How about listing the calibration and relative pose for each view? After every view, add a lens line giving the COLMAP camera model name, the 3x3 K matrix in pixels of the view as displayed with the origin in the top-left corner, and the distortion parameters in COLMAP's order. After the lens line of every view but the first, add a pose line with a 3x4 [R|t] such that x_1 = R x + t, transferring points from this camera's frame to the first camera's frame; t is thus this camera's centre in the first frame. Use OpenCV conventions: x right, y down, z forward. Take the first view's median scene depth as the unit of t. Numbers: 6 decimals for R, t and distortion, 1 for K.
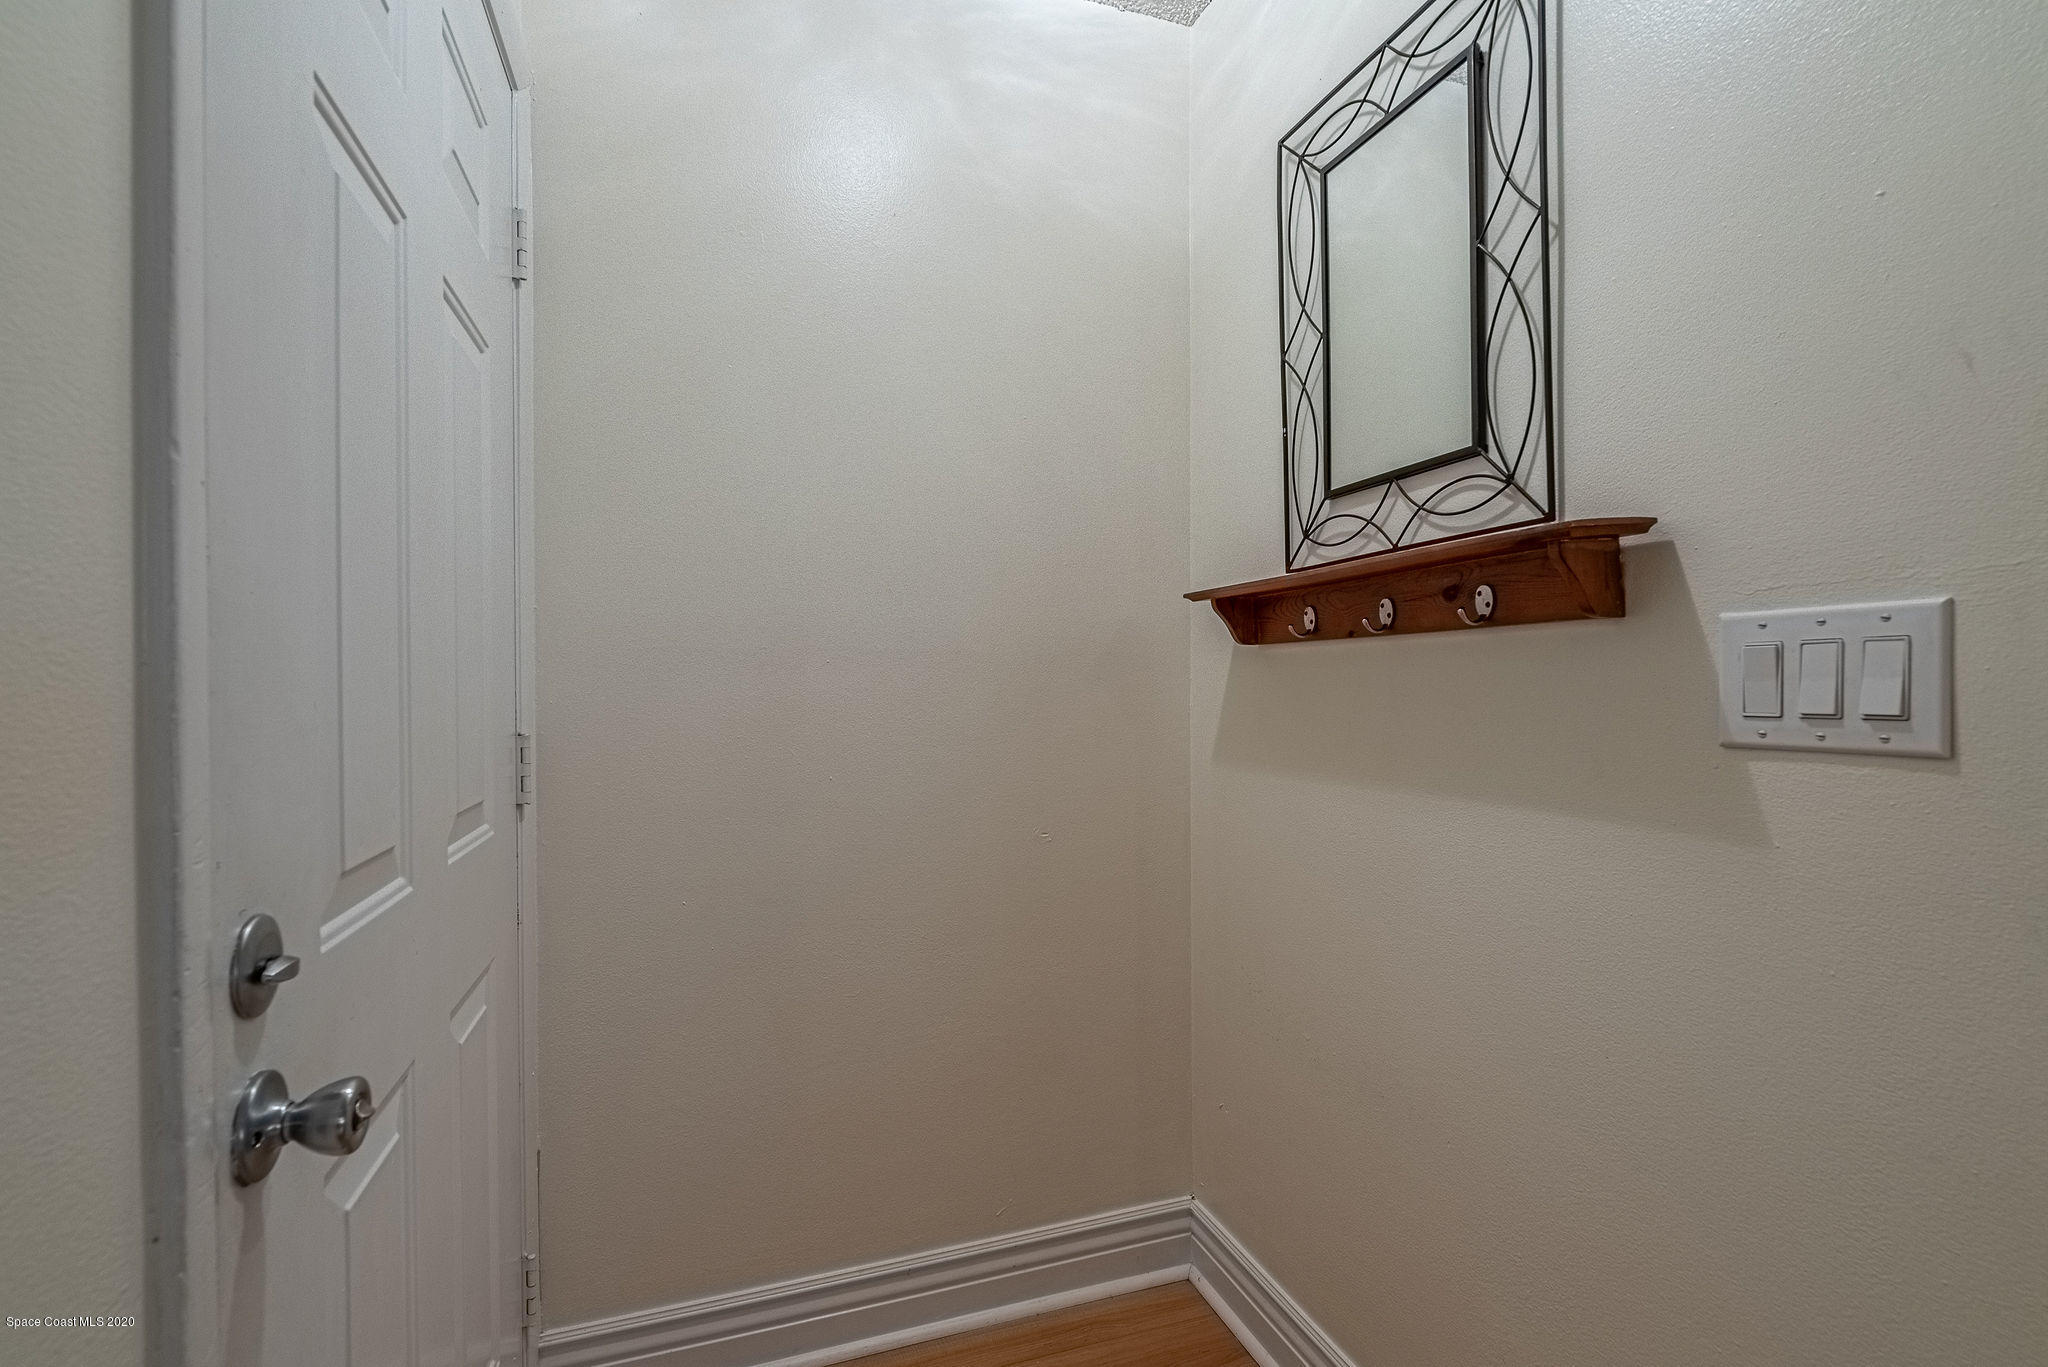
lens RADIAL K [[908.5, 0, 1016.3], [0, 908.5, 684.3], [0, 0, 1]] dist [-0.002298, -0.000314]
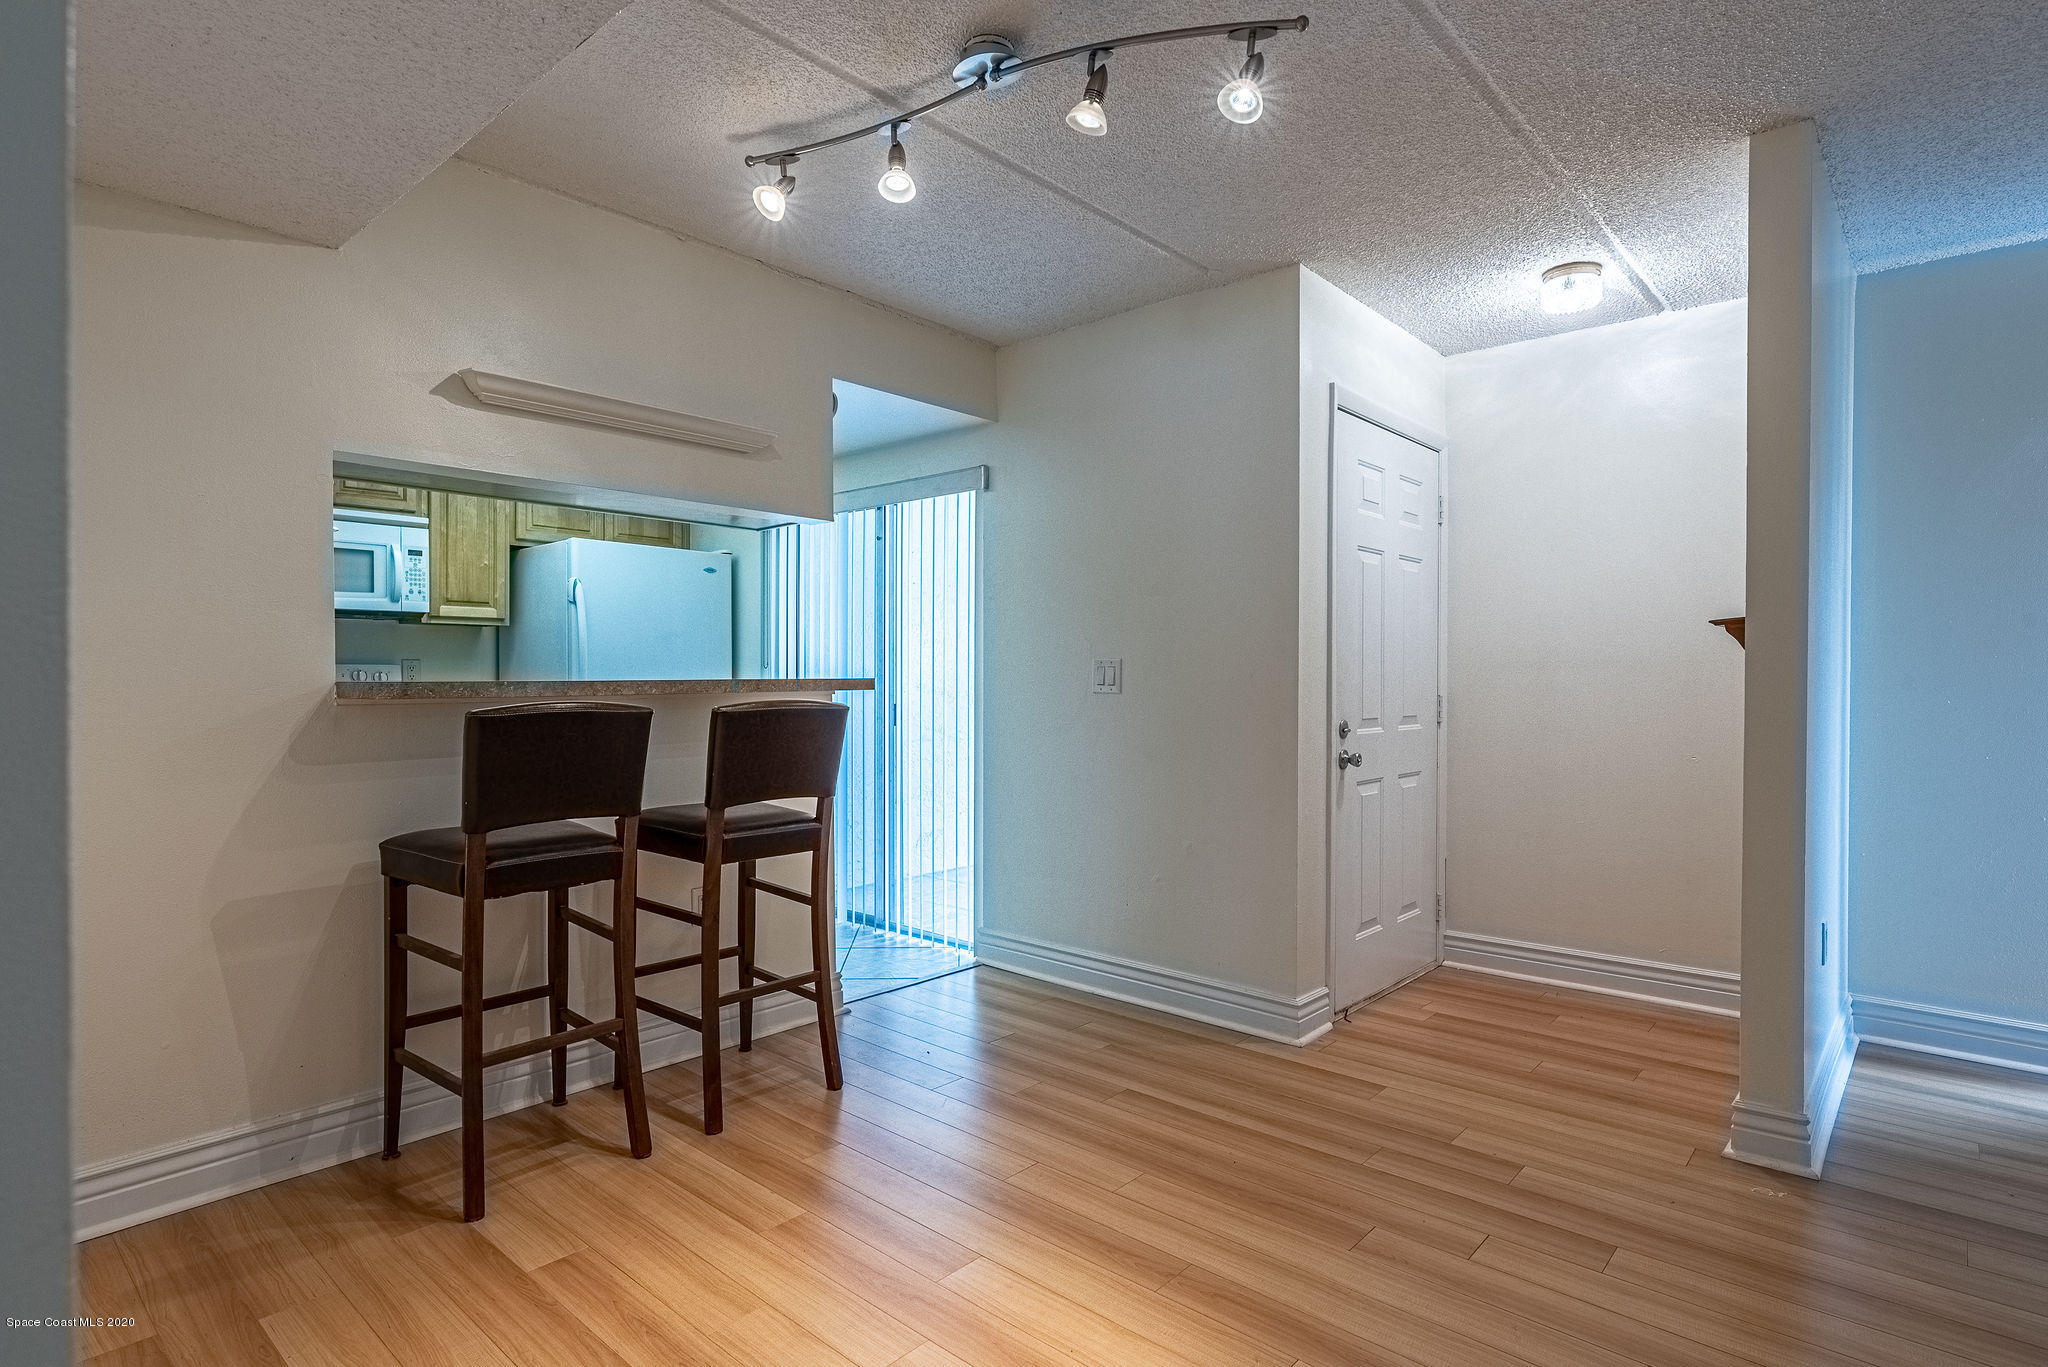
lens RADIAL K [[1057.6, 0, 1024.0], [0, 1057.6, 683.5], [0, 0, 1]] dist [-0.002250, -0.000437]
pose [[0.494877, 0.014282, -0.868846, 1.966721], [-0.011668, 0.999884, 0.009791, 0.010422], [0.868885, 0.005293, 0.494986, -2.010255]]
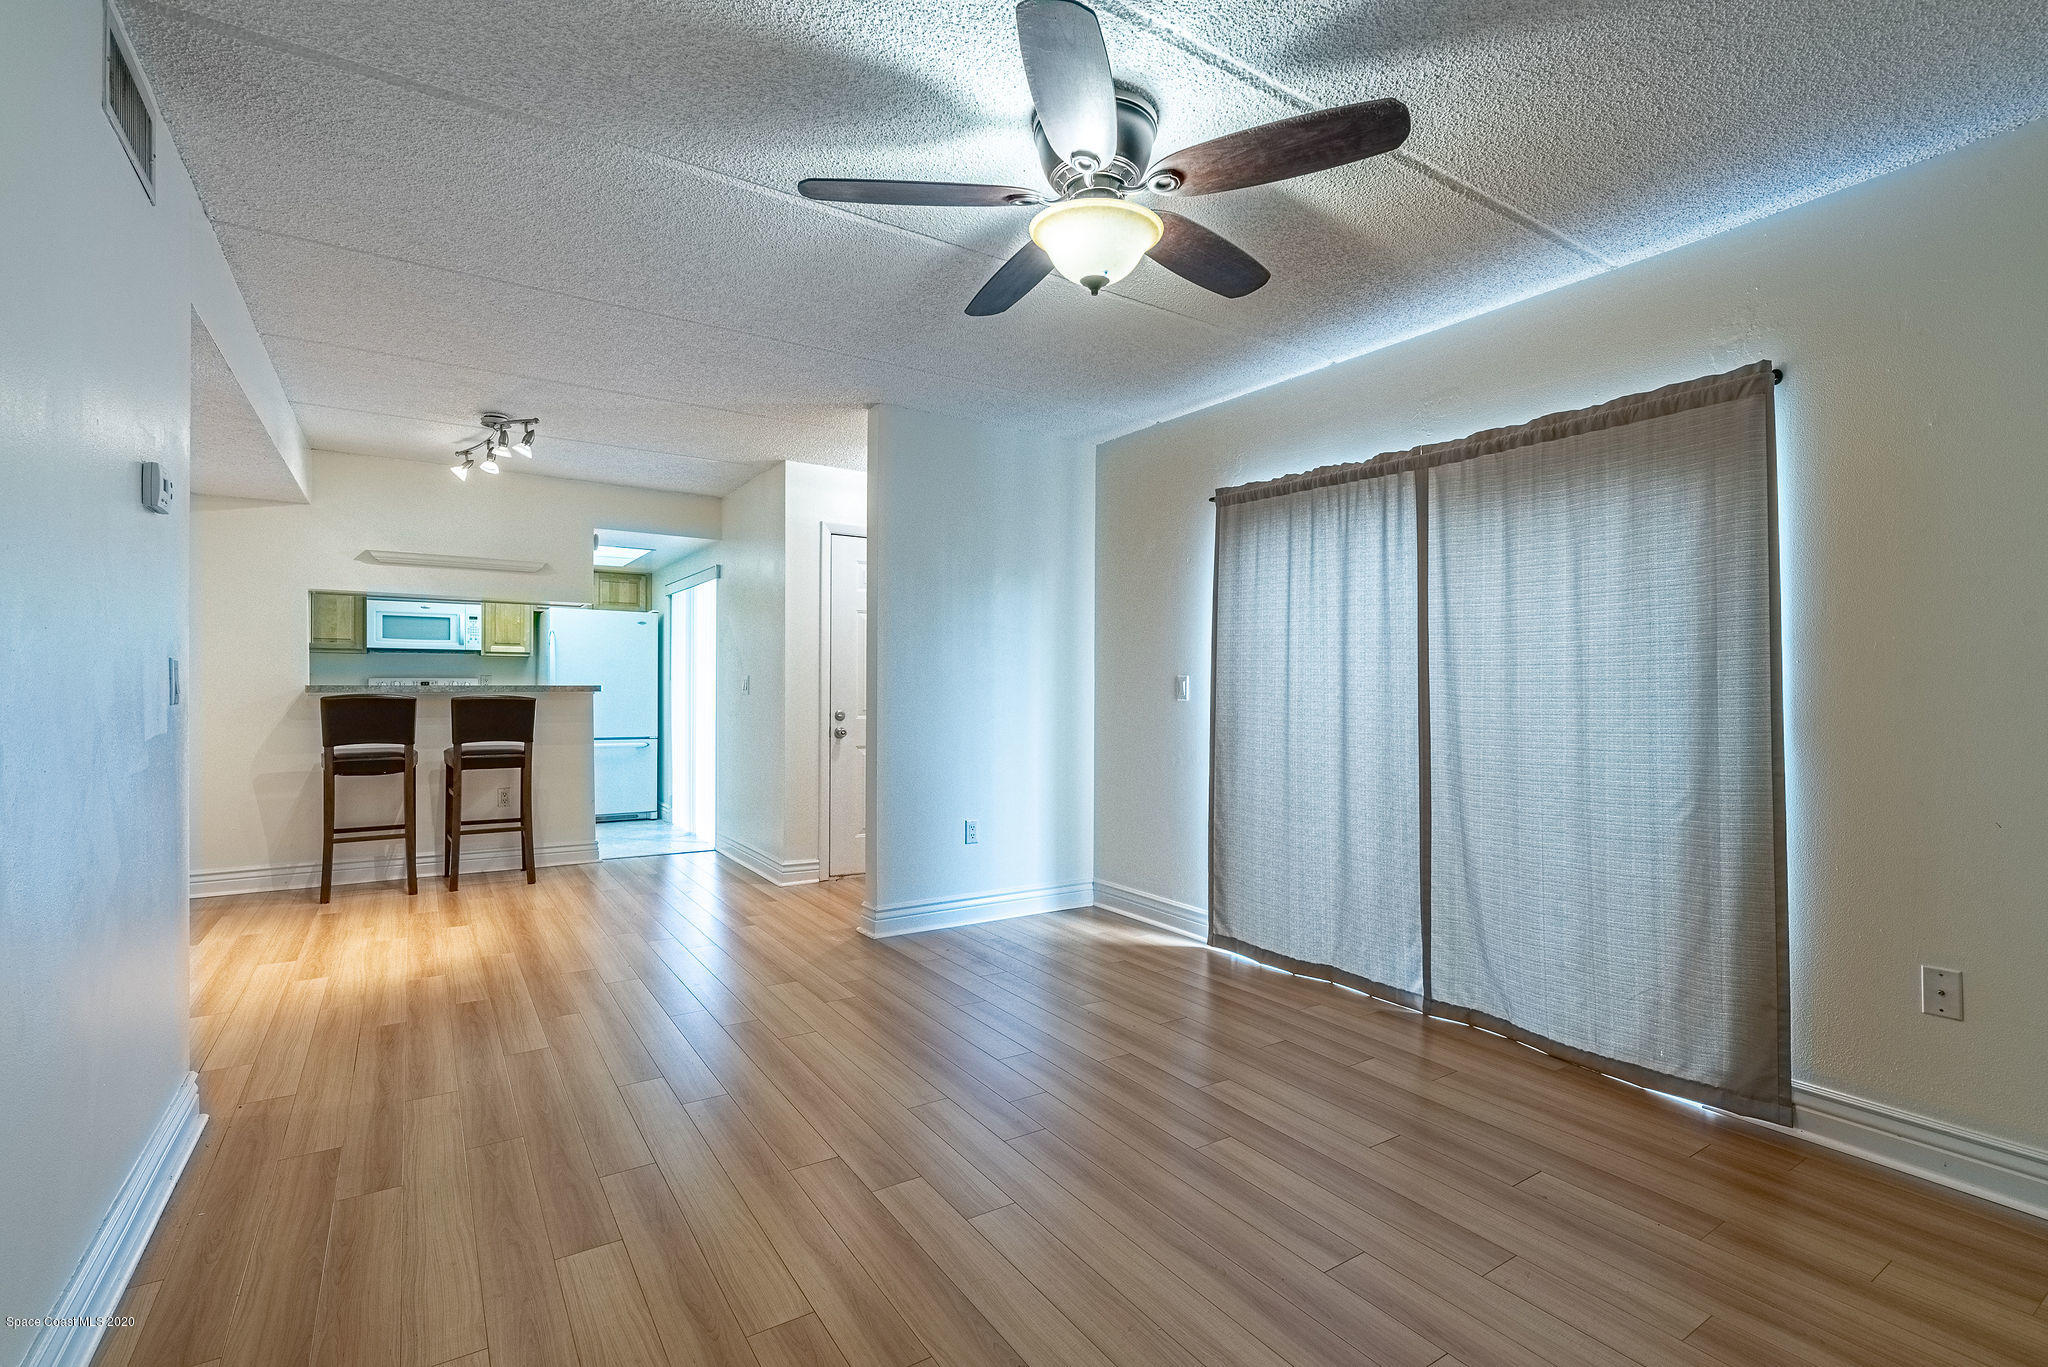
lens RADIAL K [[936.5, 0, 1020.7], [0, 936.5, 690.6], [0, 0, 1]] dist [-0.002457, -0.000553]
pose [[0.249065, 0.011216, -0.968422, 4.855630], [-0.014428, 0.999865, 0.007869, -0.017578], [0.968379, 0.012013, 0.249193, 0.203984]]
